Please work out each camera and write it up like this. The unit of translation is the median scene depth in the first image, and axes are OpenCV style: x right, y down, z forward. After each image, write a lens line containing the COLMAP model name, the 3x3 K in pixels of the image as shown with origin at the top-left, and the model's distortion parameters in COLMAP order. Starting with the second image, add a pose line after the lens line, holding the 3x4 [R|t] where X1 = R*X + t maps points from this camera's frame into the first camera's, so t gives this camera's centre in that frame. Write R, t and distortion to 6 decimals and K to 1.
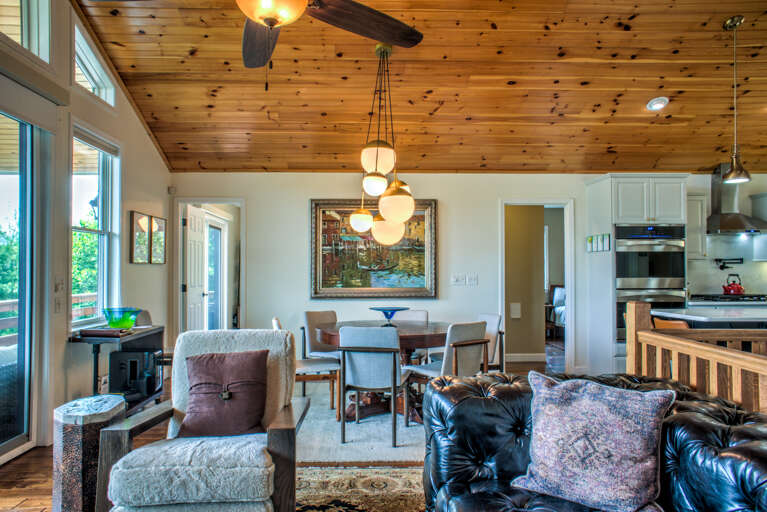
lens RADIAL K [[532.1, 0, 367.4], [0, 532.1, 262.3], [0, 0, 1]] dist [-0.027504, 0.002797]
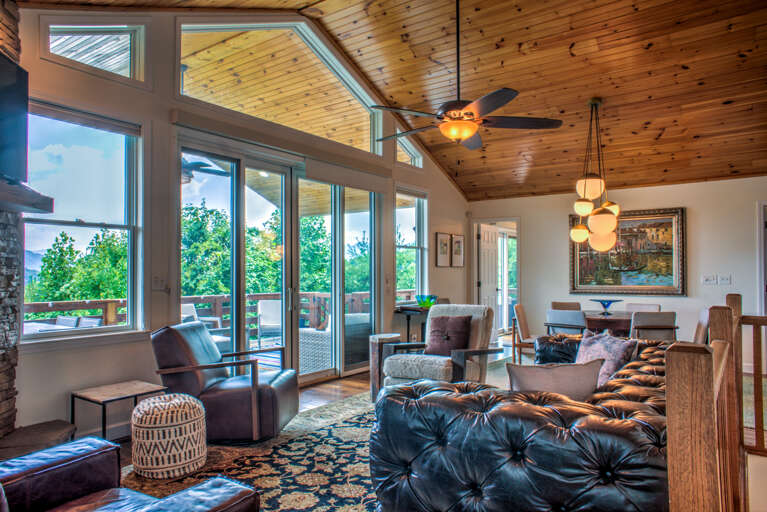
lens RADIAL K [[522.5, 0, 383.5], [0, 522.5, 265.0], [0, 0, 1]] dist [-0.001527, 0.002470]
pose [[0.804576, -0.009656, -0.593771, 0.330518], [0.011101, 0.999938, -0.001218, -0.002963], [0.593745, -0.005612, 0.804633, -0.312078]]
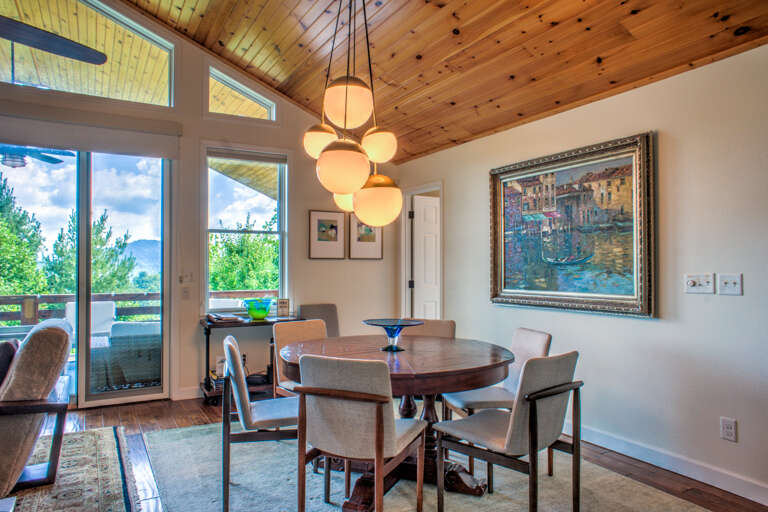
lens RADIAL K [[532.8, 0, 367.9], [0, 532.8, 262.3], [0, 0, 1]] dist [-0.027504, 0.002797]
pose [[0.452885, -0.009874, -0.891514, 0.575163], [0.016296, 0.999863, -0.002796, 0.012766], [0.891420, -0.013261, 0.452984, 0.612401]]
